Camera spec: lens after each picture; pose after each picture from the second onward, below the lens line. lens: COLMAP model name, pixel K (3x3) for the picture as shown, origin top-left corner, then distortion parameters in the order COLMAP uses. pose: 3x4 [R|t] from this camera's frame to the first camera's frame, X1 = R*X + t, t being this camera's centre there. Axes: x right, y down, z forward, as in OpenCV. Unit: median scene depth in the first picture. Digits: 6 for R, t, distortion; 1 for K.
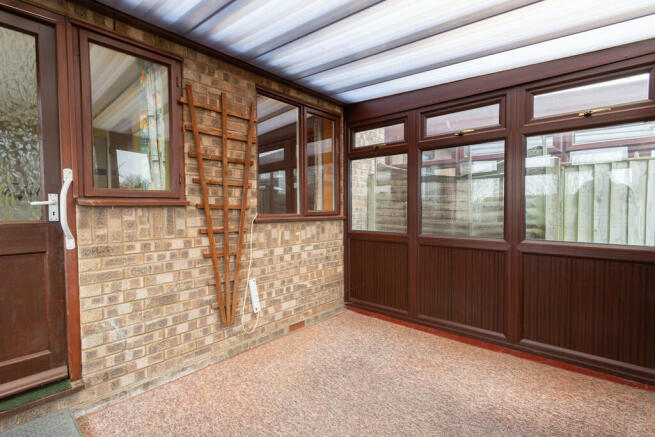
lens RADIAL K [[302.1, 0, 327.9], [0, 302.1, 214.4], [0, 0, 1]] dist [0.002515, -0.000011]
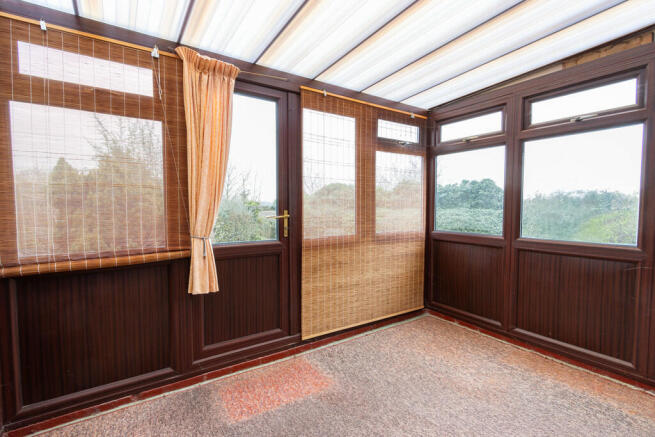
lens RADIAL K [[302.1, 0, 324.9], [0, 302.1, 220.8], [0, 0, 1]] dist [0.002515, -0.000011]
pose [[0.962709, 0.023563, -0.269509, 0.255866], [-0.016128, 0.999427, 0.029772, 0.003634], [0.270056, -0.024315, 0.962537, -0.221979]]
